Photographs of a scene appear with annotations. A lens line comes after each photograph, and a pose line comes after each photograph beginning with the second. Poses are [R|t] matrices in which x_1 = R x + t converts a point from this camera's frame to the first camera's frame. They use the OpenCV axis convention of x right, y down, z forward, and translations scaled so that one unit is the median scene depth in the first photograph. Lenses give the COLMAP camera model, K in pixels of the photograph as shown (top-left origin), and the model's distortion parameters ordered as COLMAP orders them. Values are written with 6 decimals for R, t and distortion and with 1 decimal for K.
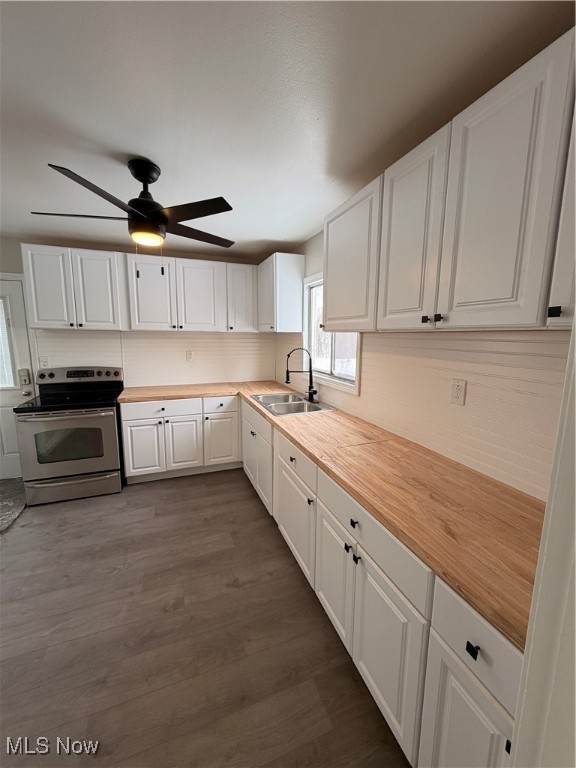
lens RADIAL K [[305.3, 0, 287.1], [0, 305.3, 382.2], [0, 0, 1]] dist [-0.000896, 0.000011]
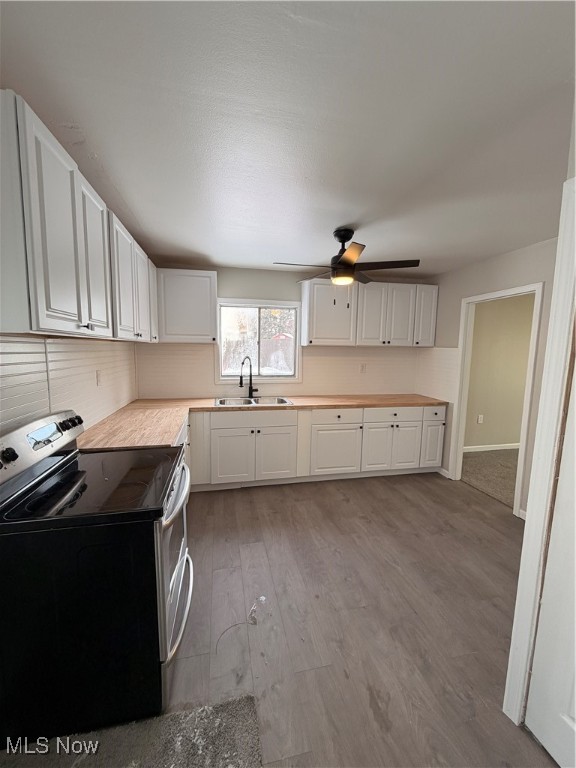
lens RADIAL K [[305.3, 0, 287.1], [0, 305.3, 382.2], [0, 0, 1]] dist [-0.000896, 0.000011]
pose [[0.151308, -0.116154, 0.981639, -1.278322], [0.141406, 0.985402, 0.094803, -0.114699], [-0.978320, 0.124465, 0.165524, 0.707446]]
